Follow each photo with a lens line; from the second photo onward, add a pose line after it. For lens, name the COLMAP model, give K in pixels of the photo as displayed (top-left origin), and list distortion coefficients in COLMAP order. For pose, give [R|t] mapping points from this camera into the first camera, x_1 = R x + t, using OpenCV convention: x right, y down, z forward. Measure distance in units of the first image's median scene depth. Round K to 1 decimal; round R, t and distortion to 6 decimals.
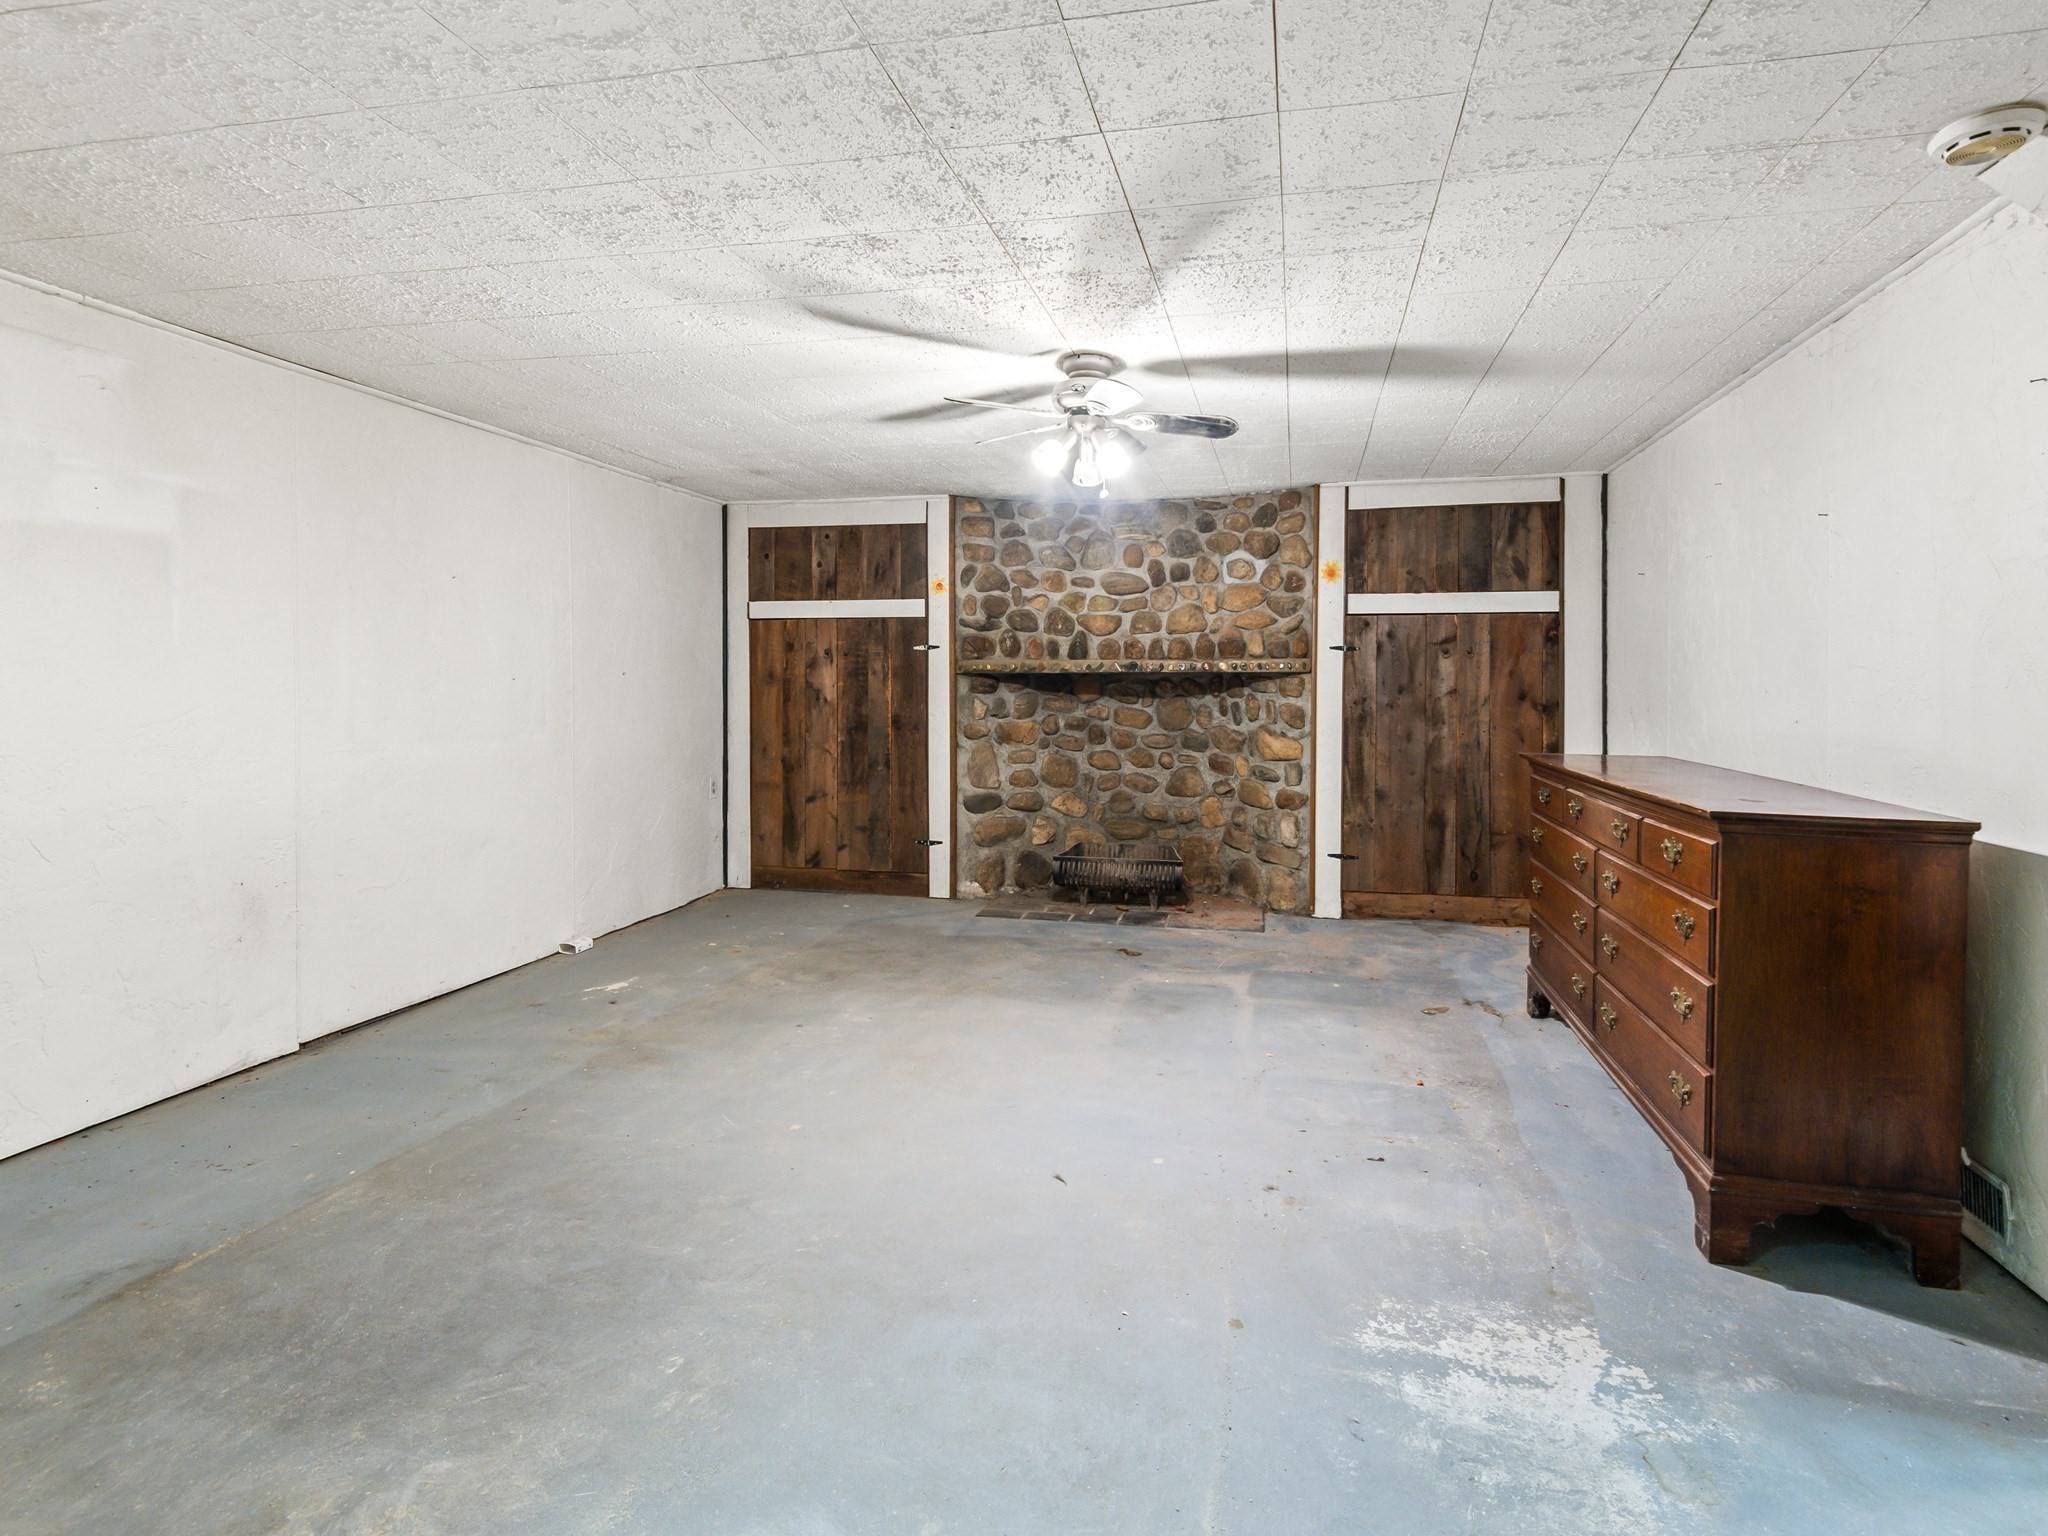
lens RADIAL K [[962.6, 0, 1133.5], [0, 962.6, 707.5], [0, 0, 1]] dist [0.000078, -0.008173]
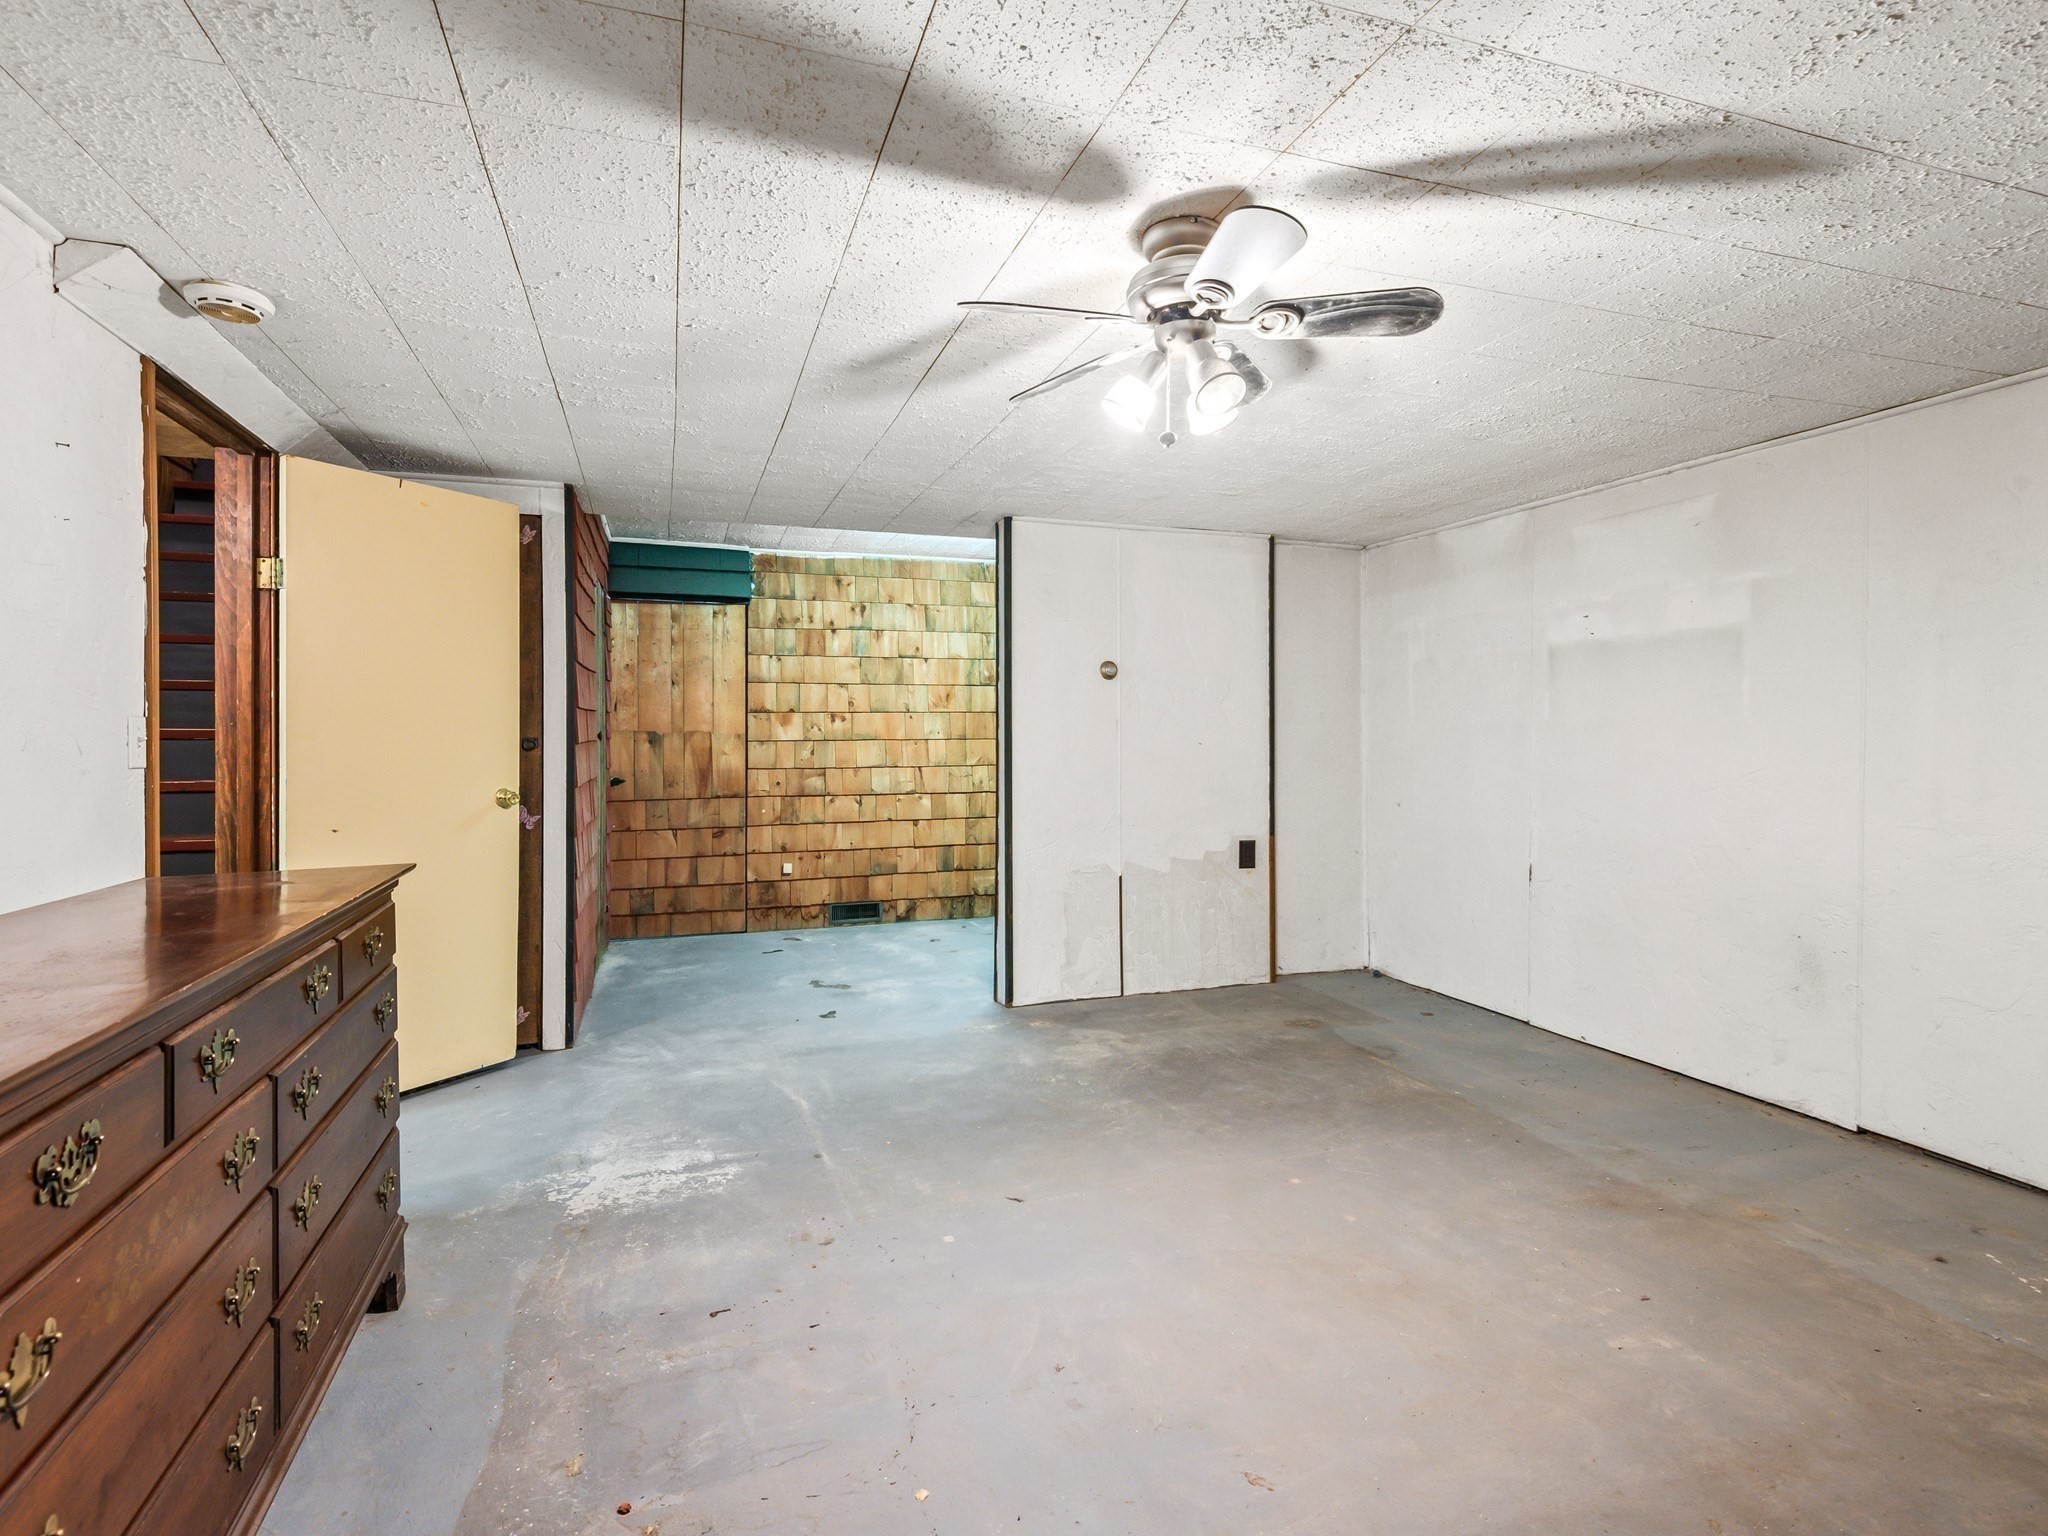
lens RADIAL K [[1006.6, 0, 1024.0], [0, 1006.6, 768.0], [0, 0, 1]] dist [0.027377, -0.018288]
pose [[-0.872797, 0.012314, -0.487928, 0.530463], [-0.015141, 0.998518, 0.052283, -0.069828], [0.487849, 0.053020, -0.871317, 2.228033]]
